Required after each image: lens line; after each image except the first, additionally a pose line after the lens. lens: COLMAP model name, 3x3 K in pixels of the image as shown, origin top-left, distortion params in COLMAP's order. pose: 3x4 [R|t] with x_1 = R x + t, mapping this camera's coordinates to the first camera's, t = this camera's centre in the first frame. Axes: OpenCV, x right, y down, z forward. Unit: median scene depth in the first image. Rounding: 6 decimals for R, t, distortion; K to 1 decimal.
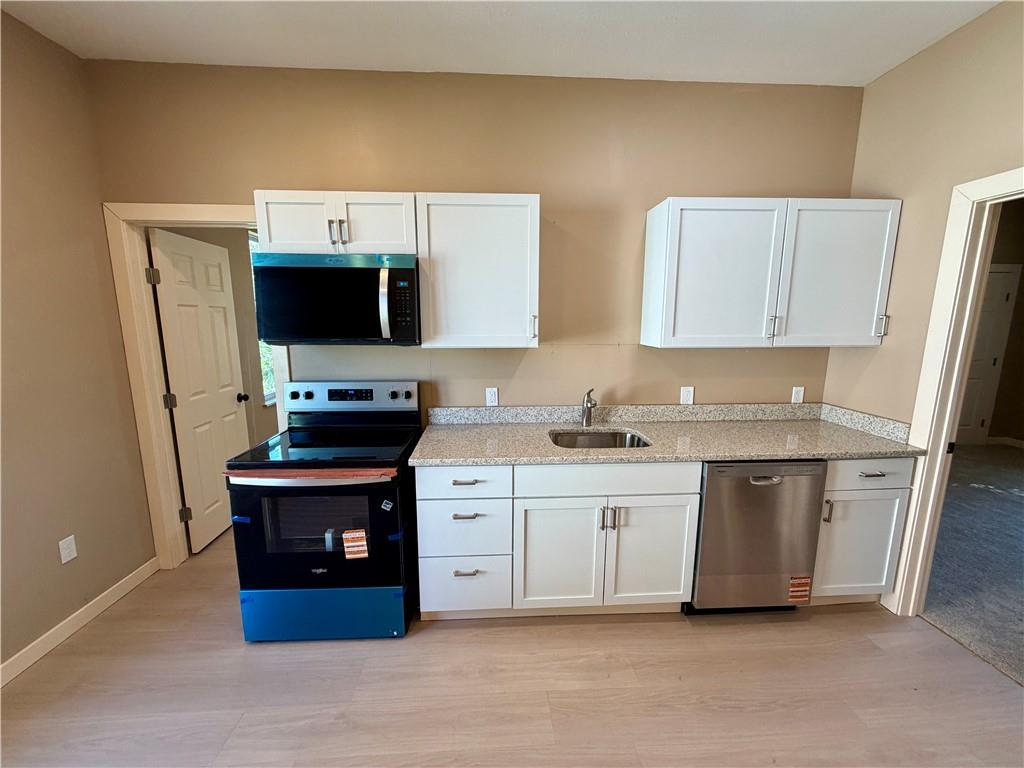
lens RADIAL K [[405.7, 0, 512.7], [0, 405.7, 385.7], [0, 0, 1]] dist [0.000203, 0.000175]
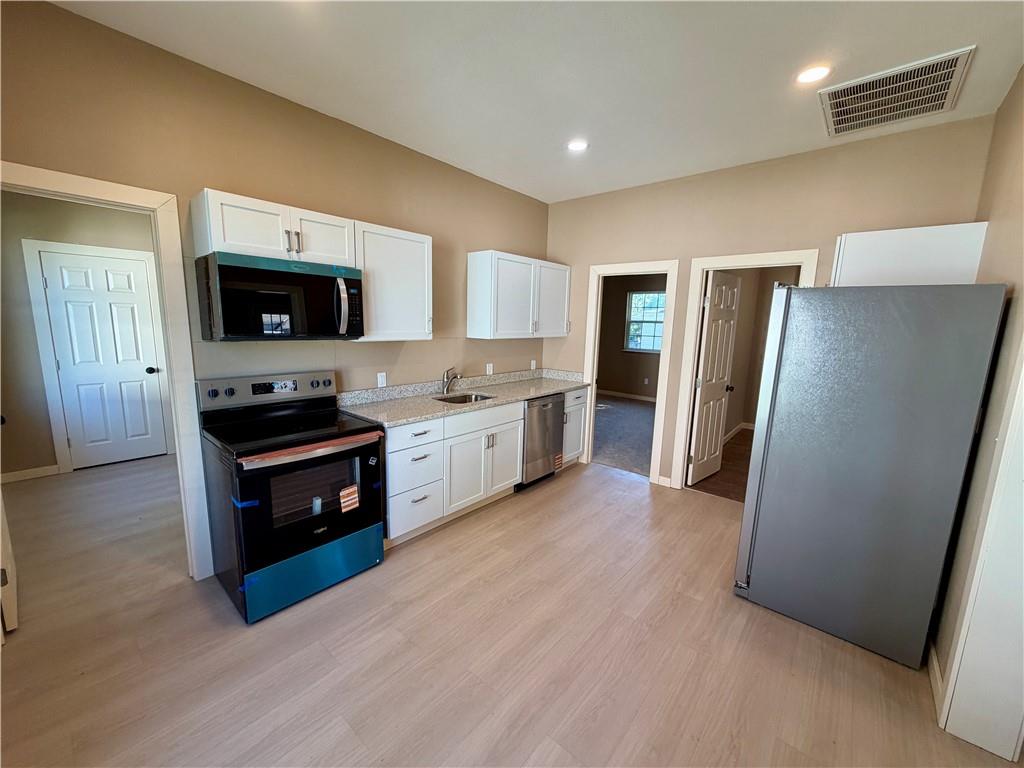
lens RADIAL K [[405.7, 0, 505.4], [0, 405.7, 387.0], [0, 0, 1]] dist [0.000203, 0.000175]
pose [[0.698842, -0.096979, 0.708671, -0.851617], [0.093119, 0.994669, 0.044289, 0.035824], [-0.709189, 0.035040, 0.704147, -0.220077]]
